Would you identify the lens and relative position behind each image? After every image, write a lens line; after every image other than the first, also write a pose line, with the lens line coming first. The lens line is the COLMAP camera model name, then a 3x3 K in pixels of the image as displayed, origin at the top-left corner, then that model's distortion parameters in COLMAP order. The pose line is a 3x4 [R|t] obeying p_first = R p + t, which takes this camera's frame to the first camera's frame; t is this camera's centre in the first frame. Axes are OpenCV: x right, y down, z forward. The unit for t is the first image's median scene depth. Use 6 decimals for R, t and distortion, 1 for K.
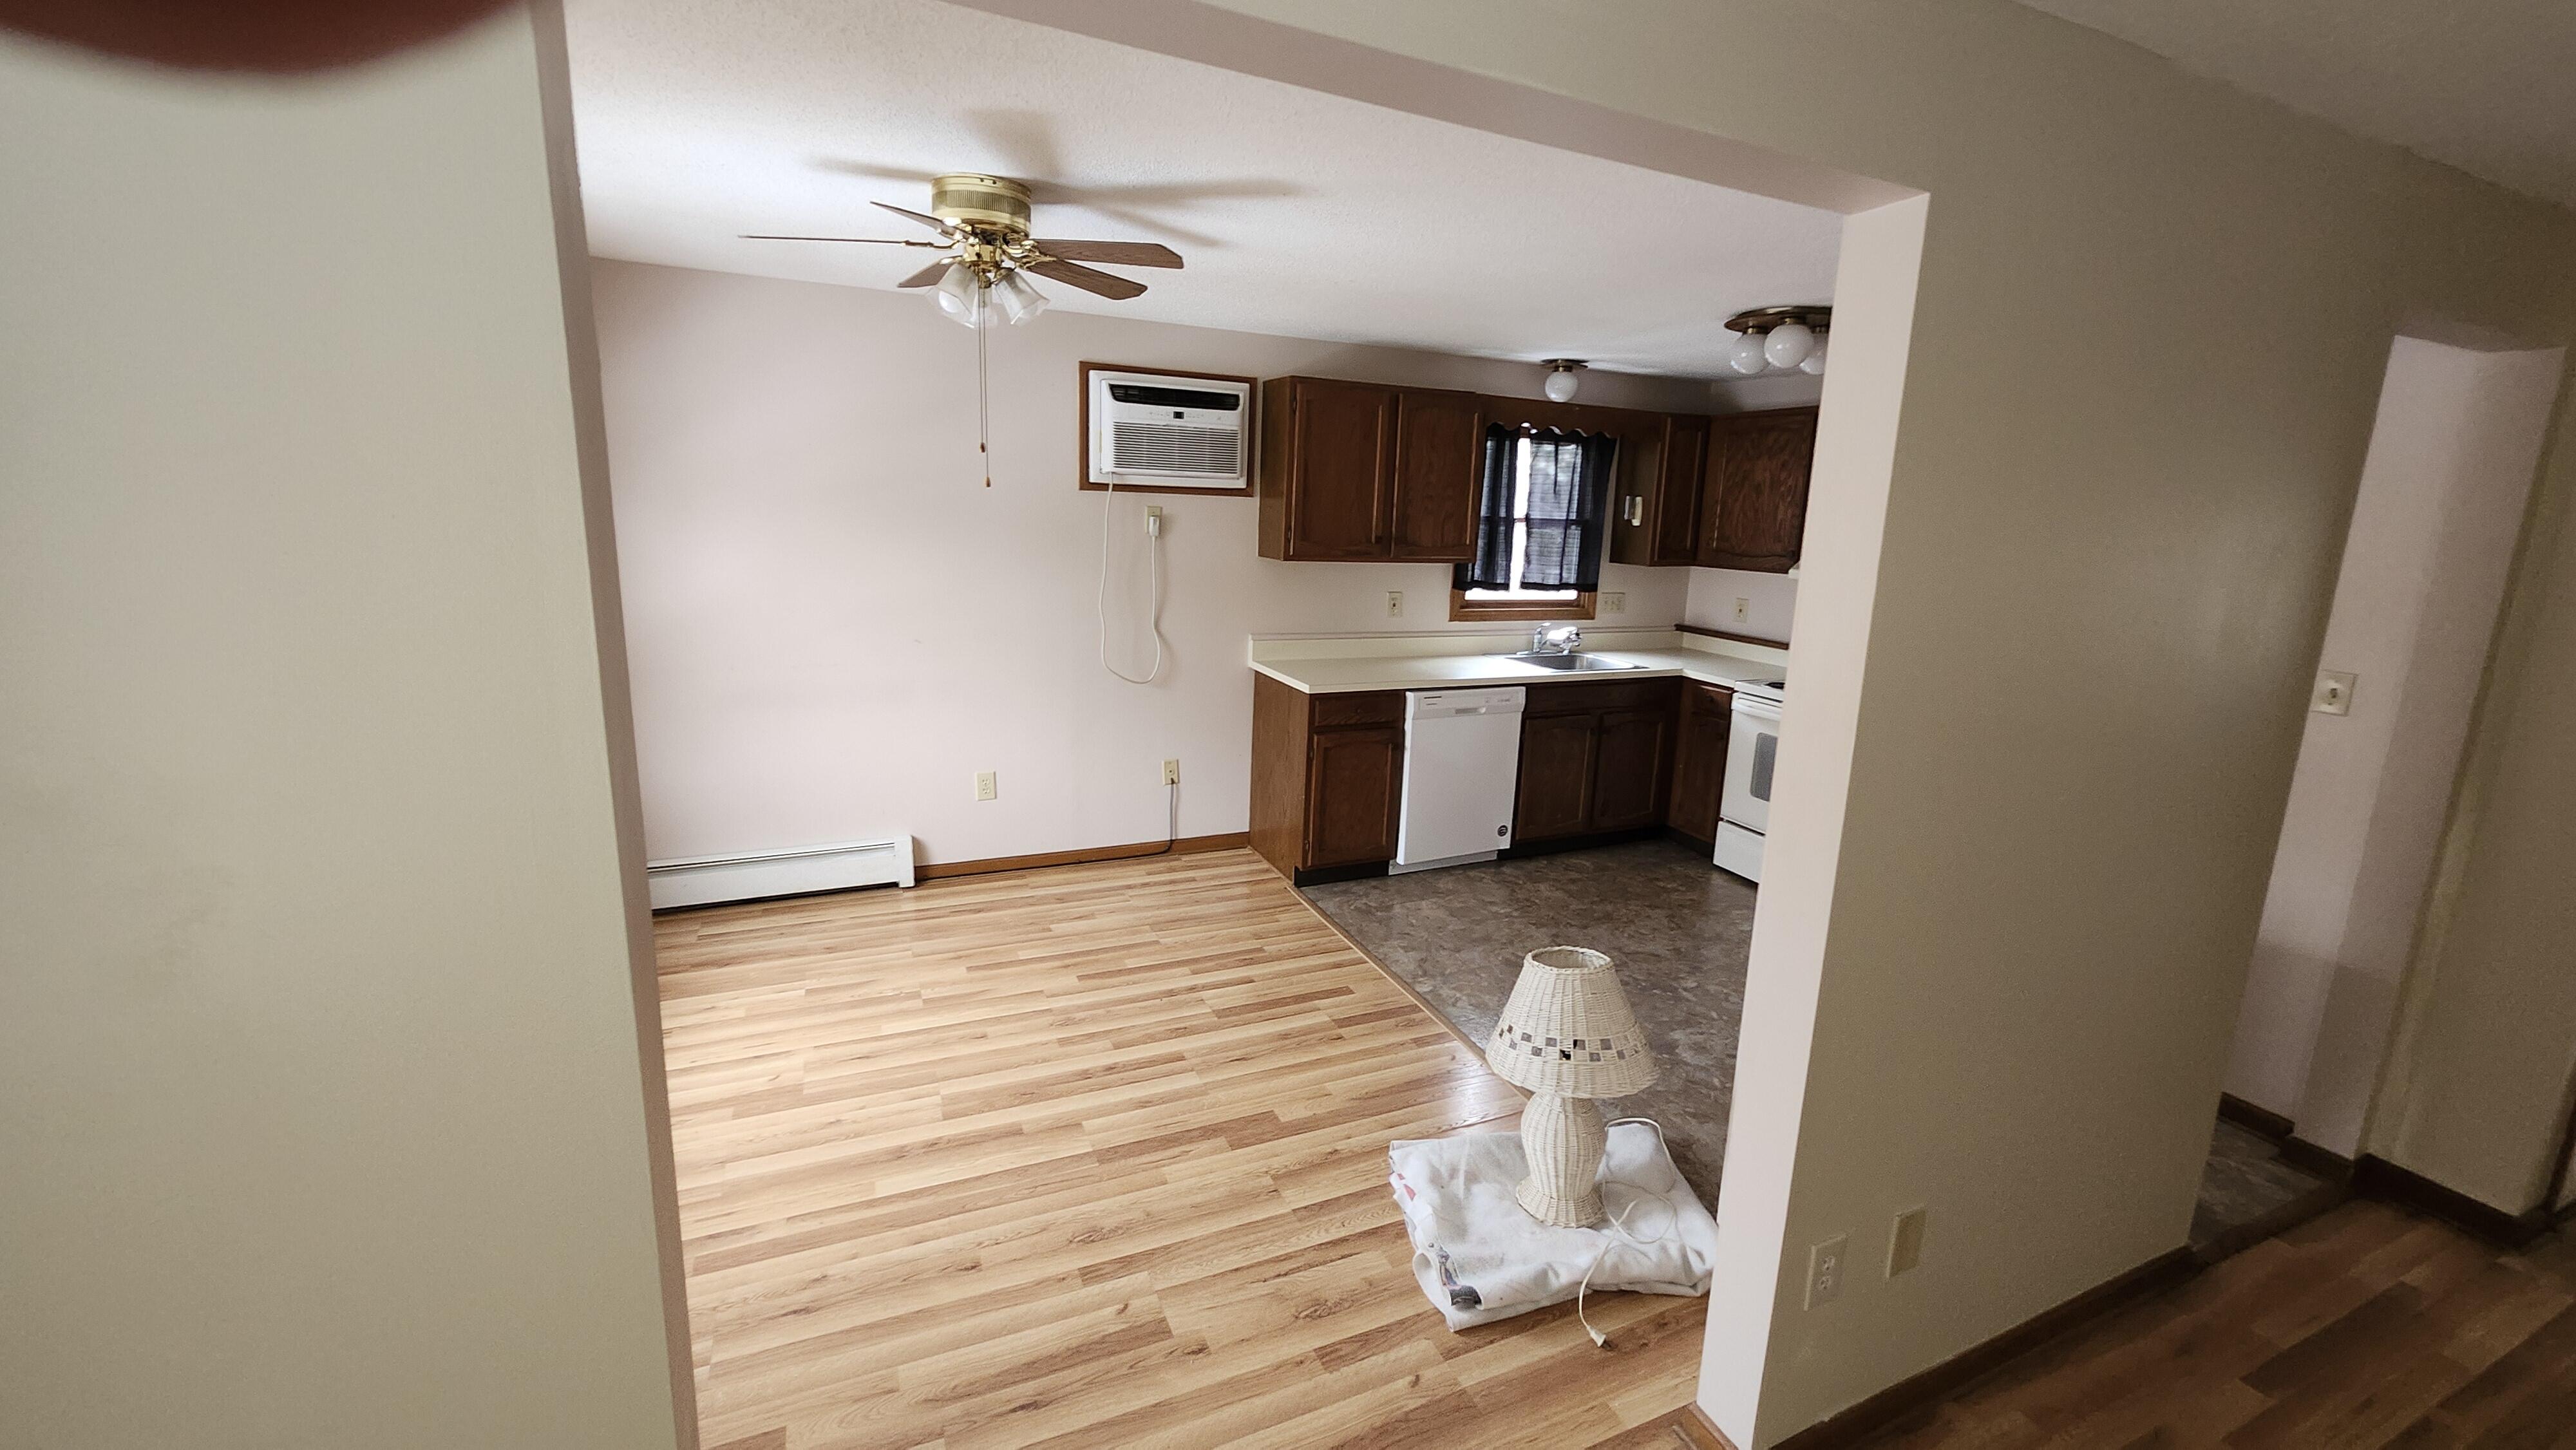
lens RADIAL K [[1017.2, 0, 1288.9], [0, 1017.2, 703.5], [0, 0, 1]] dist [0.002527, -0.000858]
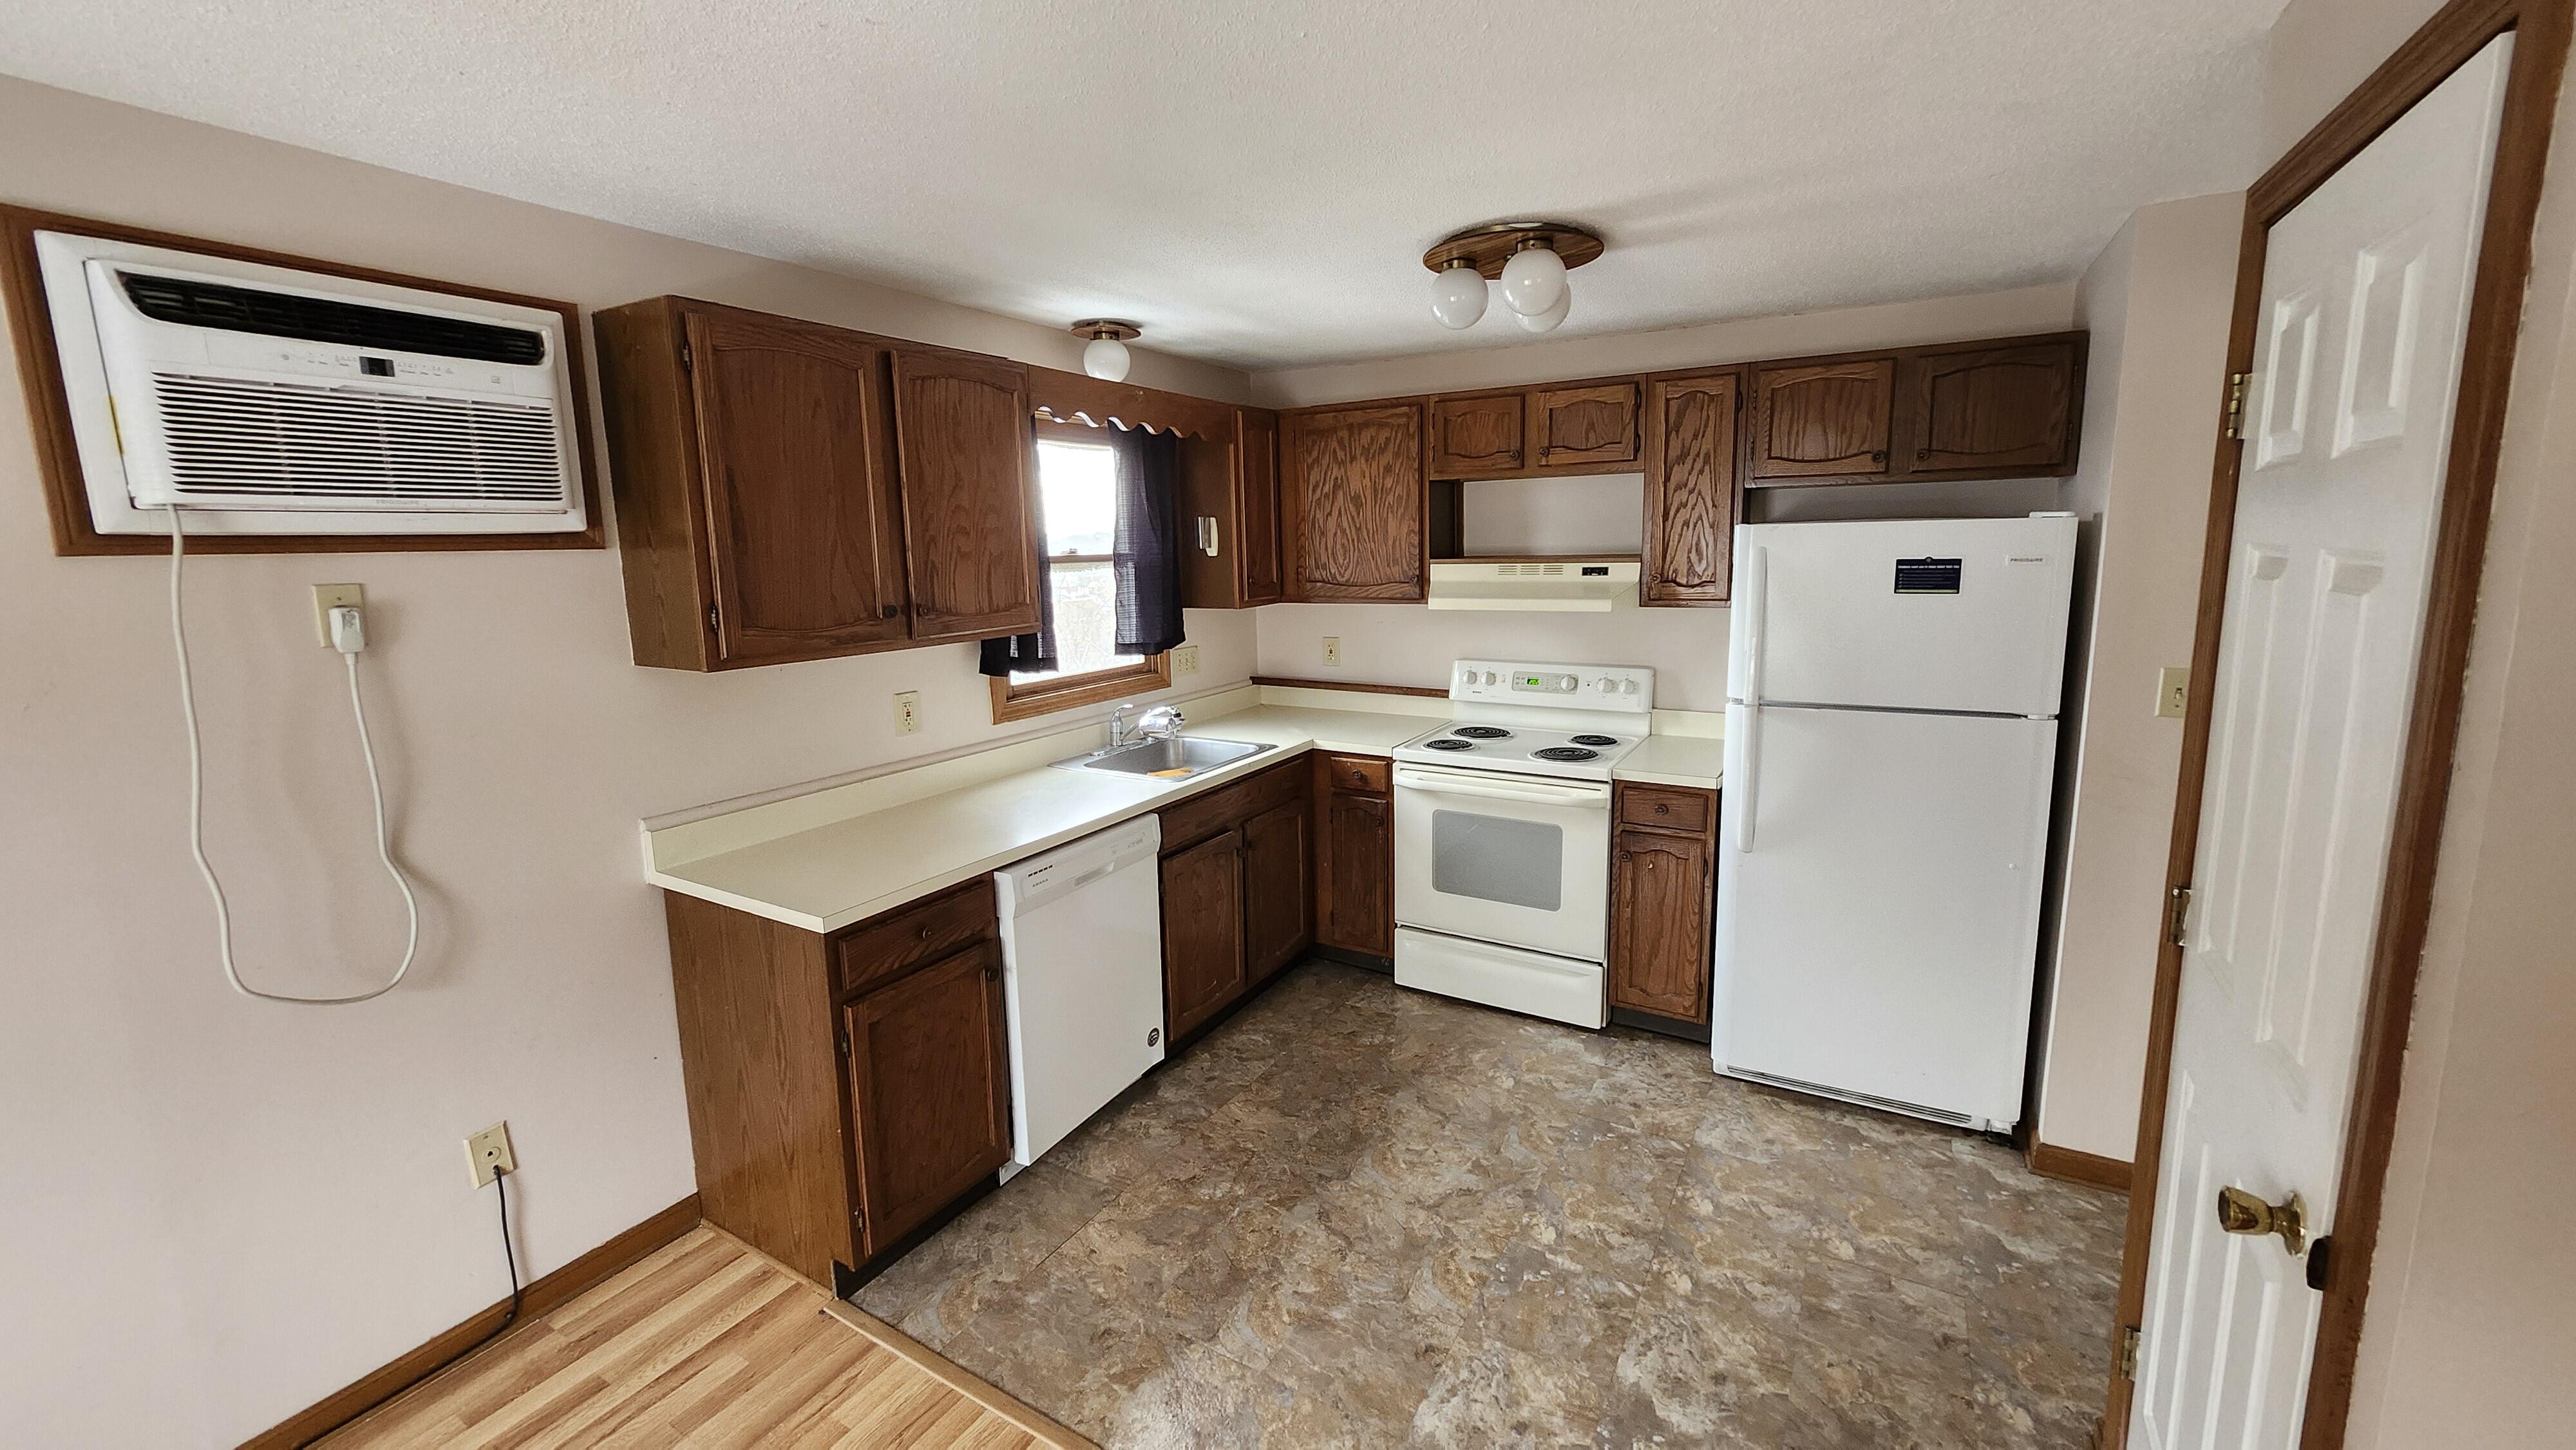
lens RADIAL K [[1017.2, 0, 1288.9], [0, 1017.2, 699.2], [0, 0, 1]] dist [0.002527, -0.000858]
pose [[0.815414, -0.143720, 0.560754, -0.052033], [0.163605, 0.986413, 0.014911, -0.084490], [-0.555278, 0.079583, 0.827848, 0.414669]]
